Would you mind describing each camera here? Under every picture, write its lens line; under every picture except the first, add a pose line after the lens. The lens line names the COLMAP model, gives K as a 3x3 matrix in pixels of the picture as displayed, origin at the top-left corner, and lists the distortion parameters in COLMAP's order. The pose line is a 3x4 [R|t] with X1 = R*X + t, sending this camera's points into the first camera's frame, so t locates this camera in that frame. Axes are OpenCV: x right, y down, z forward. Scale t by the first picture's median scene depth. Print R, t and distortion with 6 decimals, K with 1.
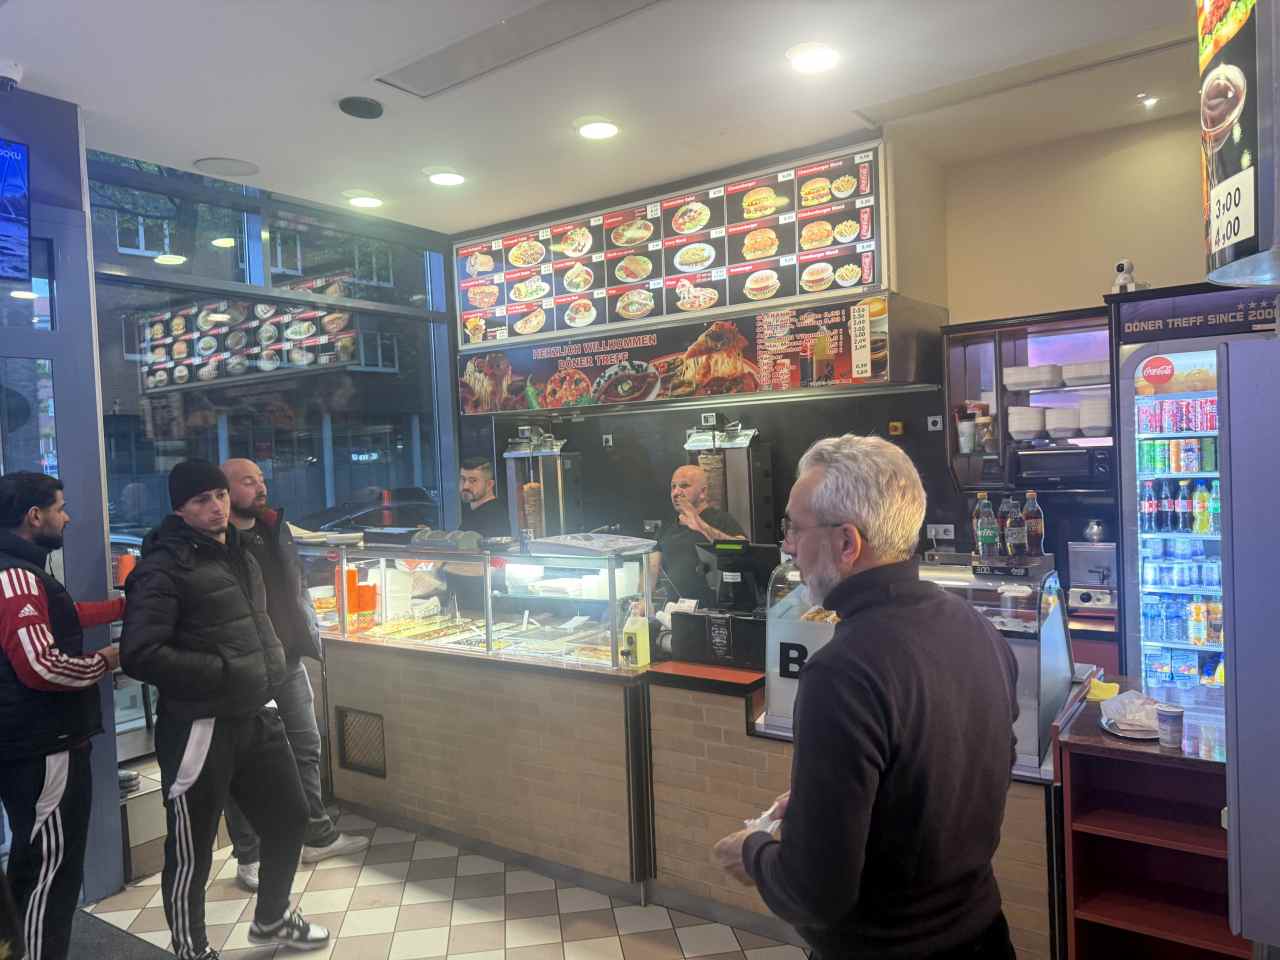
lens RADIAL K [[899.6, 0, 637.9], [0, 899.6, 480.9], [0, 0, 1]] dist [0.001256, -0.004098]
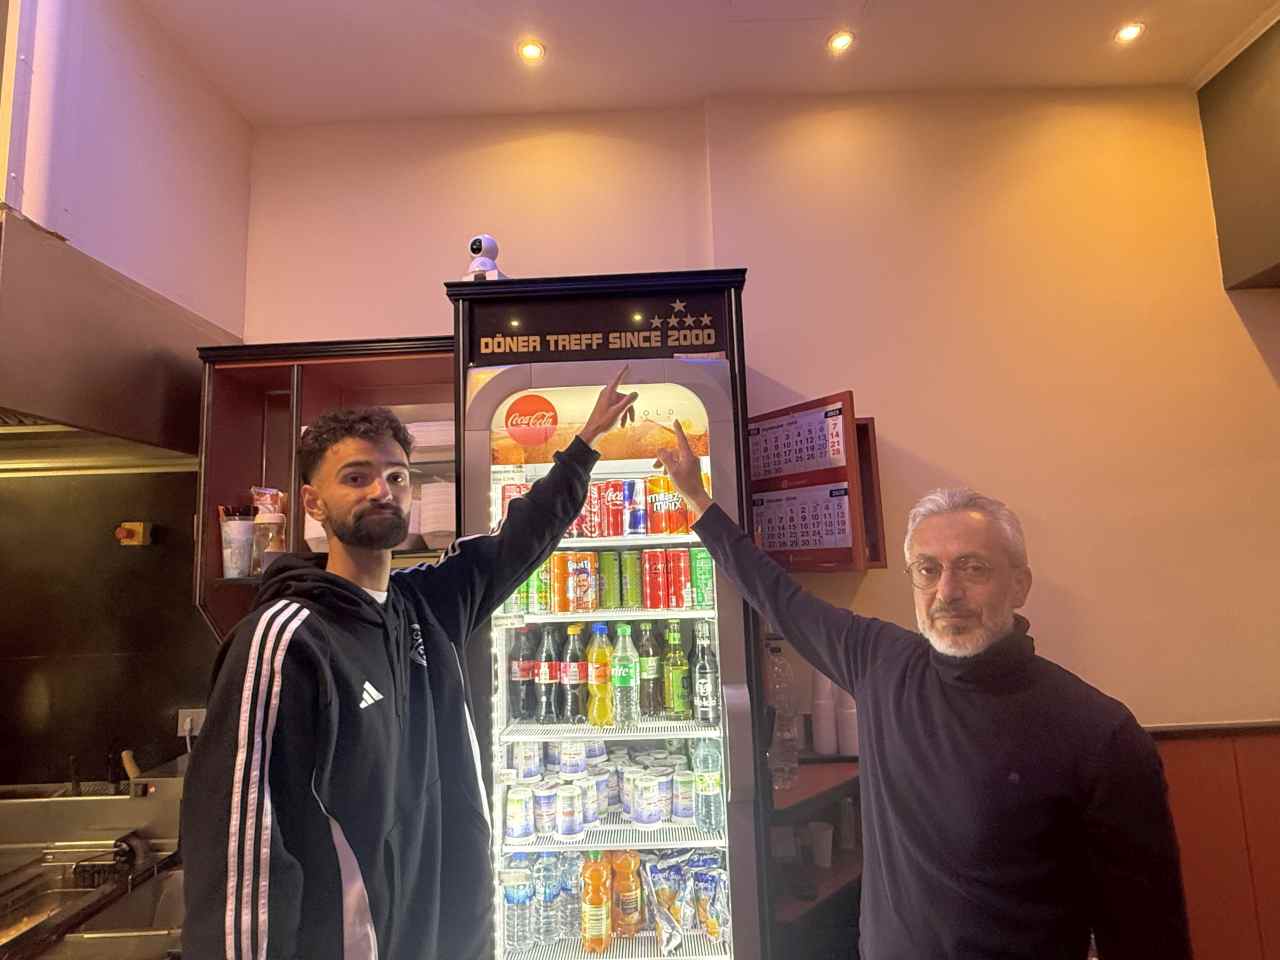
lens RADIAL K [[708.6, 0, 637.6], [0, 708.6, 478.4], [0, 0, 1]] dist [-0.002046, -0.000204]
pose [[0.814750, 0.088799, 0.572972, 0.327435], [0.016898, 0.984146, -0.176551, -0.010837], [-0.579566, 0.153527, 0.800333, 0.528082]]
